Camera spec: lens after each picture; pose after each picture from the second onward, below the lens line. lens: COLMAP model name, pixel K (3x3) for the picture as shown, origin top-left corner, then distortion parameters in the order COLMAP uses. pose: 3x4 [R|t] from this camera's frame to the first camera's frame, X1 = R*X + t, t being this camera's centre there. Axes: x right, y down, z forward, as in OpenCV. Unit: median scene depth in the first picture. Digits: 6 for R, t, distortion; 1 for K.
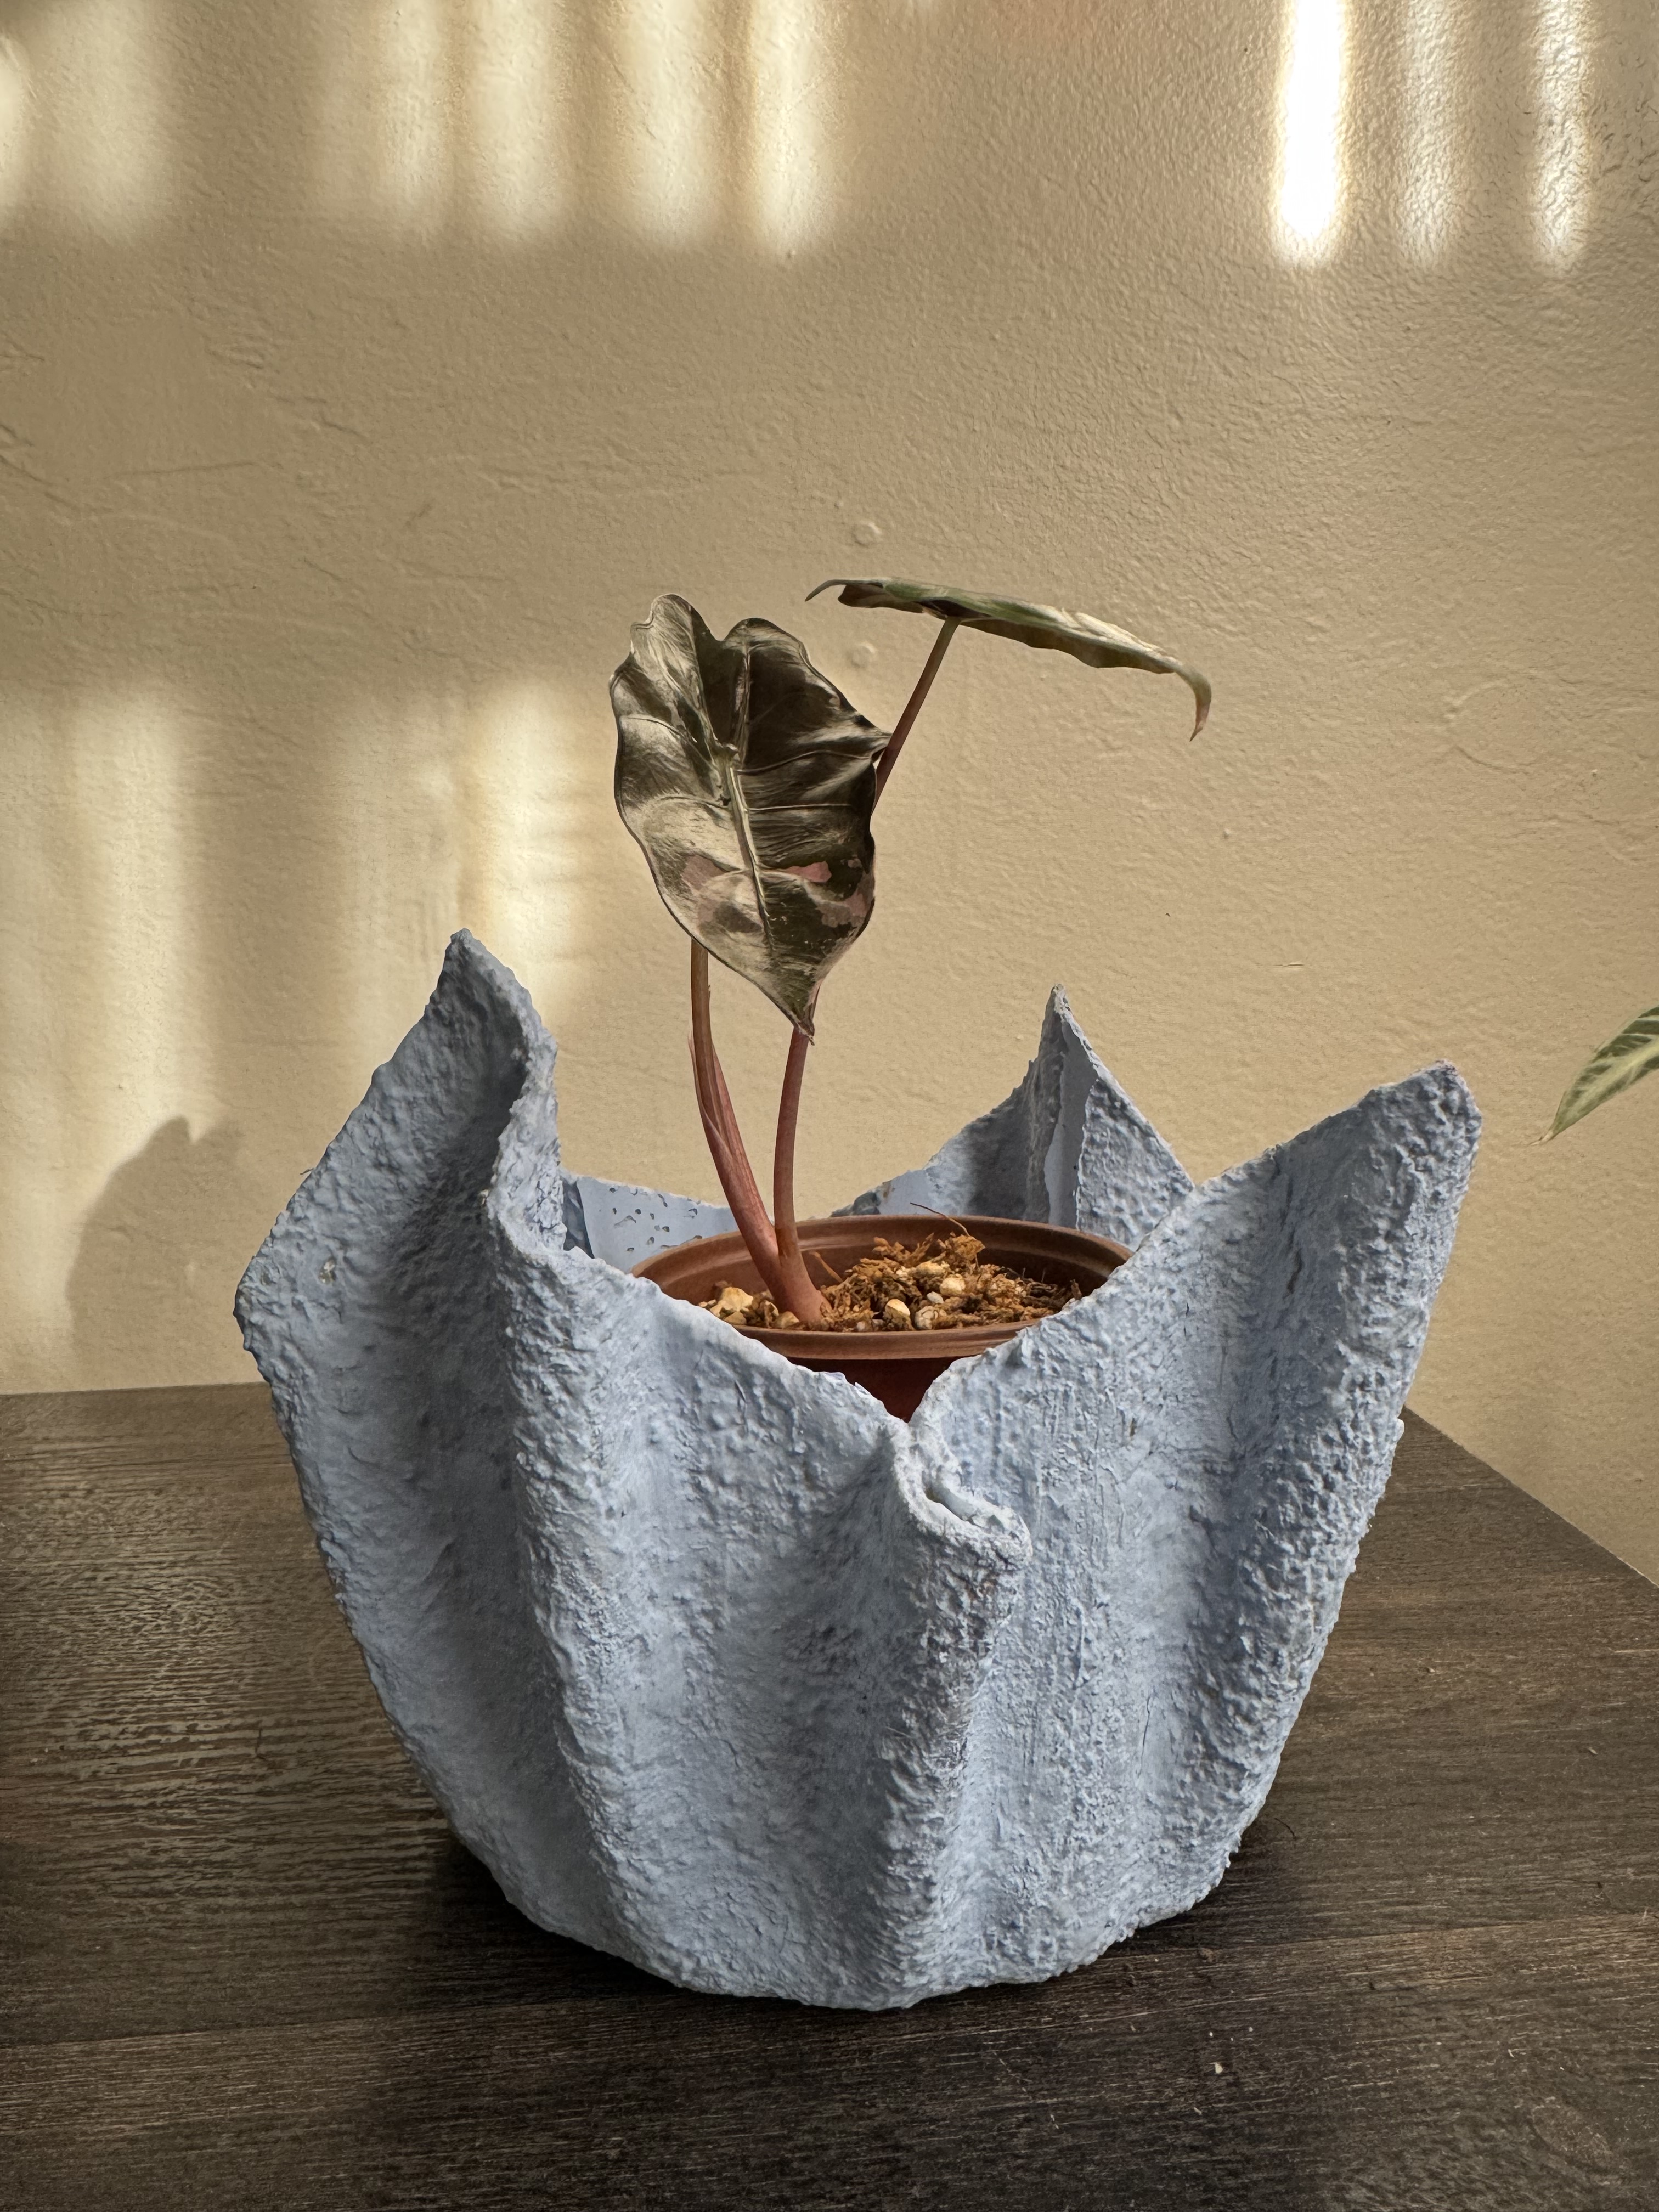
lens RADIAL K [[1614.1, 0, 829.5], [0, 1614.1, 1106.0], [0, 0, 1]] dist [-0.003598, 0.004452]
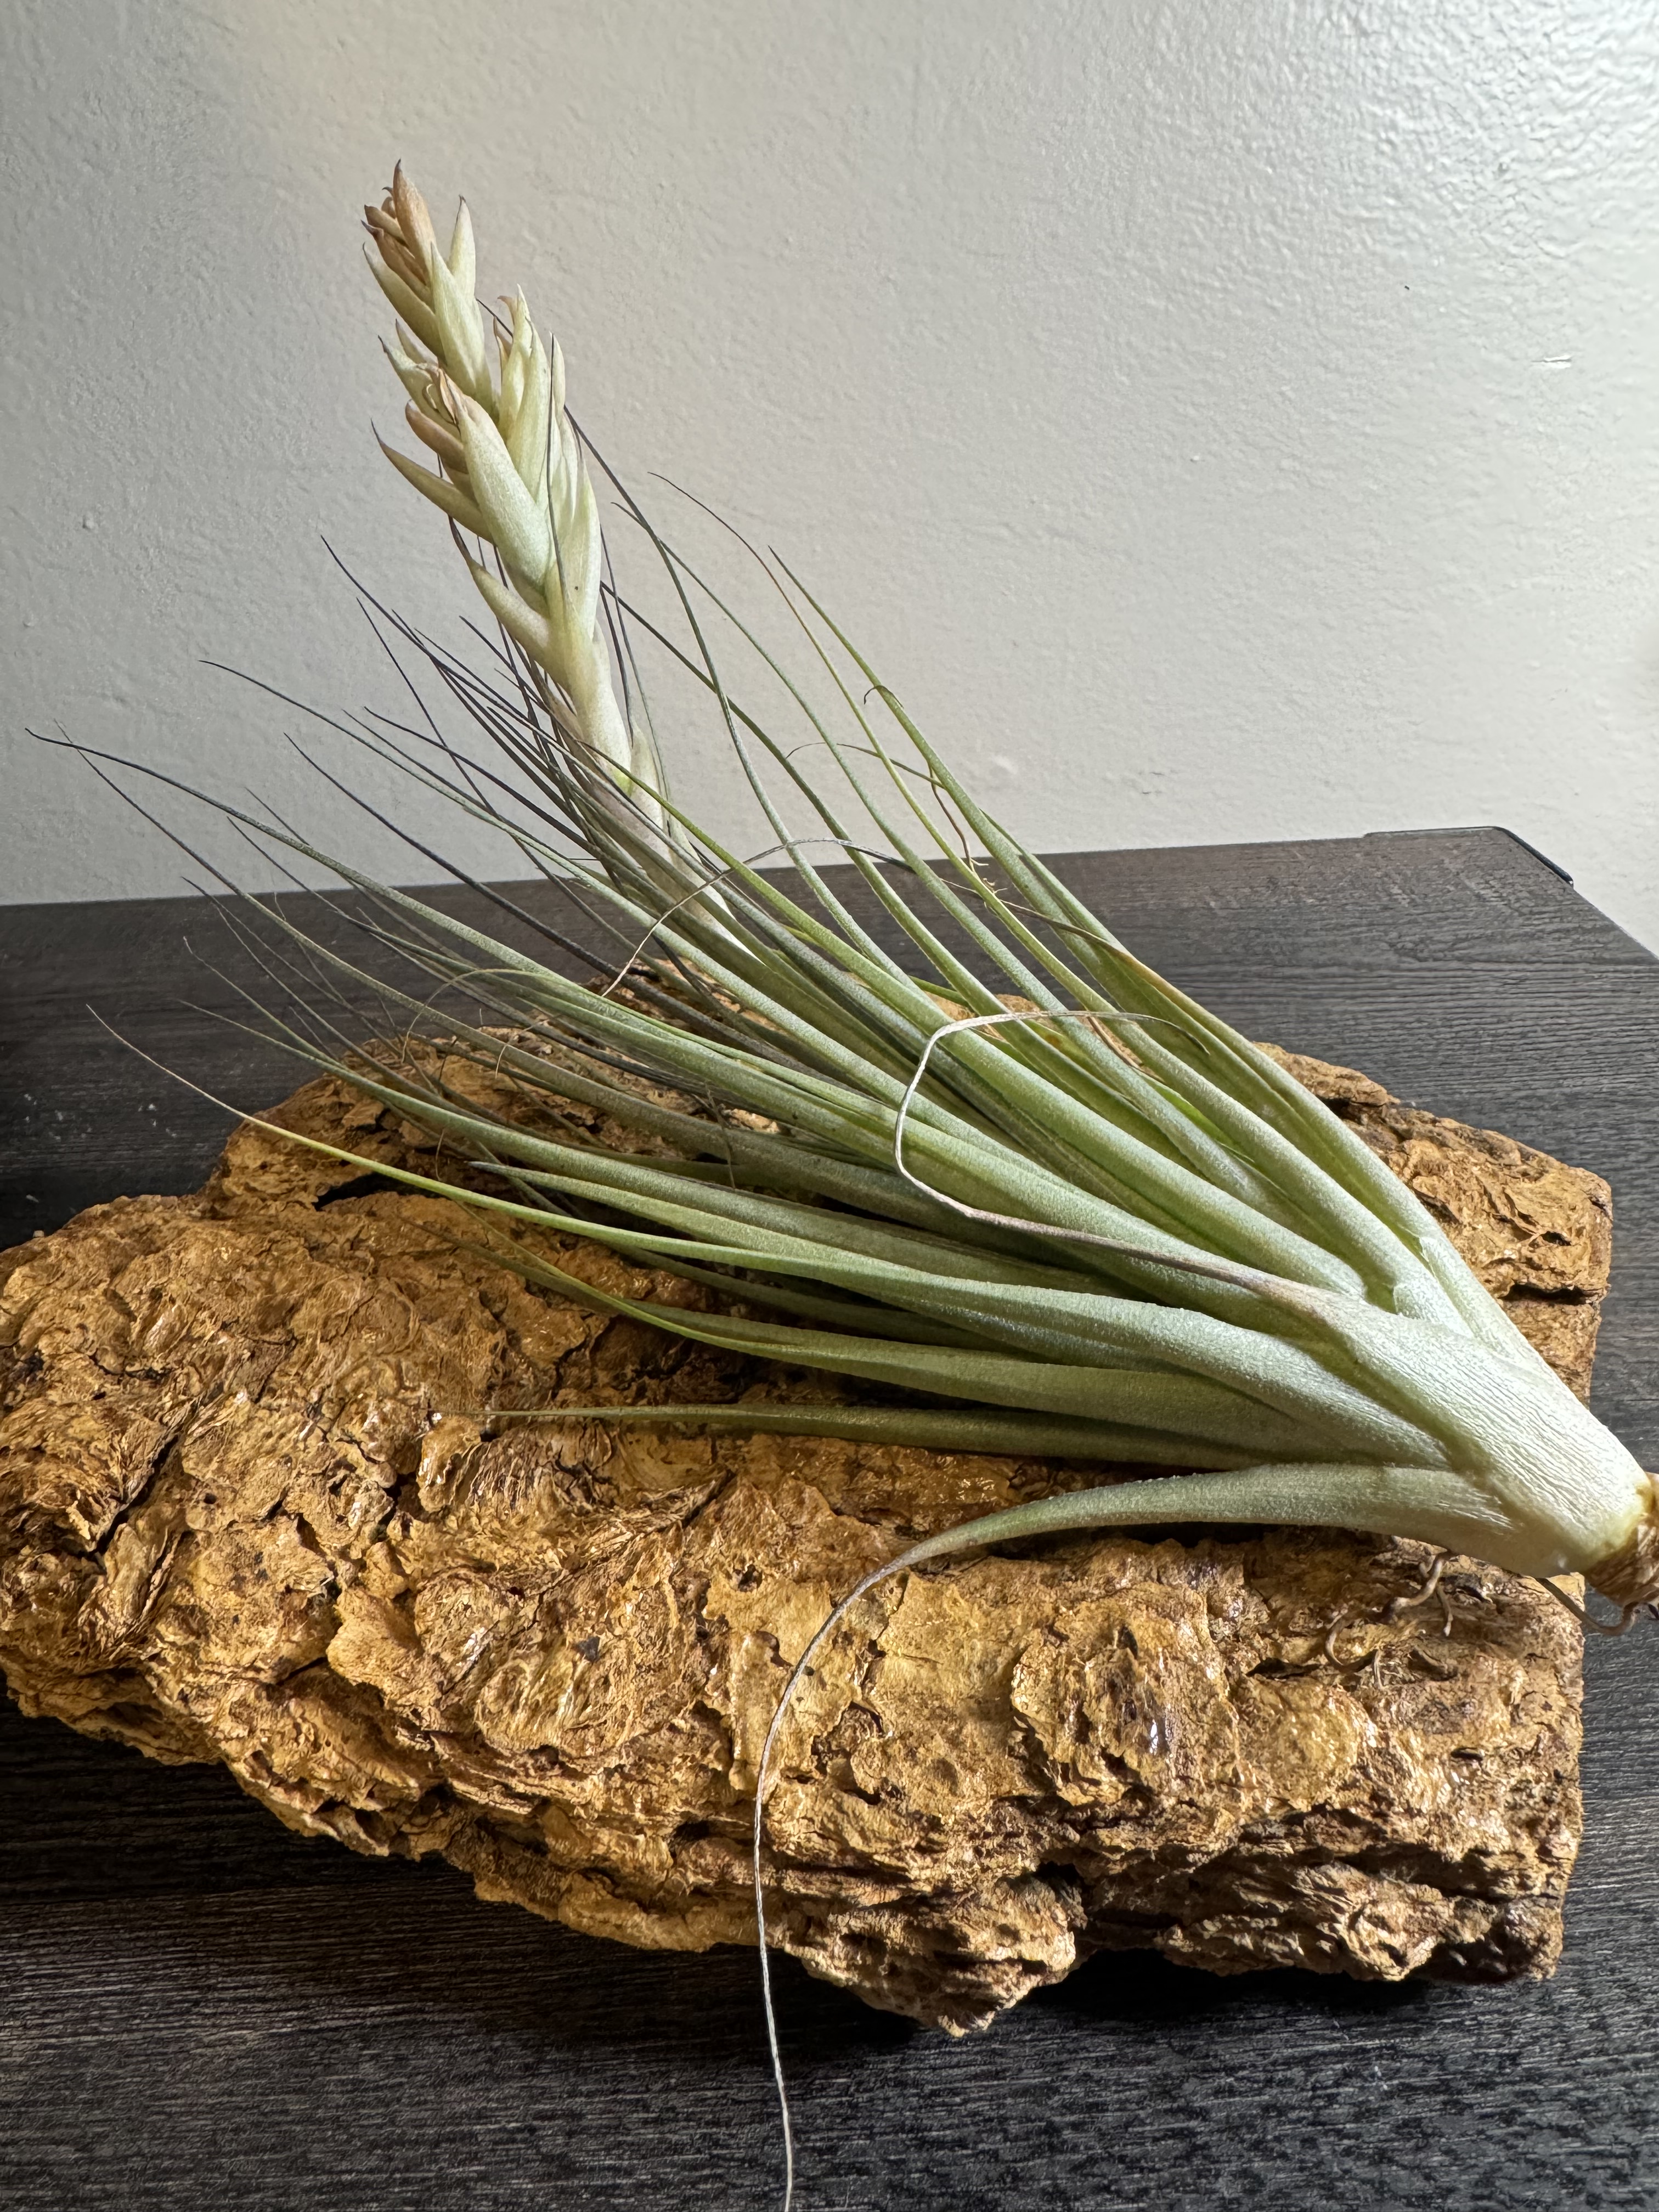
lens RADIAL K [[1614.1, 0, 829.5], [0, 1614.1, 1106.0], [0, 0, 1]] dist [-0.003598, 0.004452]
pose [[0.999653, 0.010766, -0.024031, -0.125403], [-0.001103, 0.928919, 0.370280, -0.125937], [0.026309, -0.370126, 0.928609, 0.427436]]
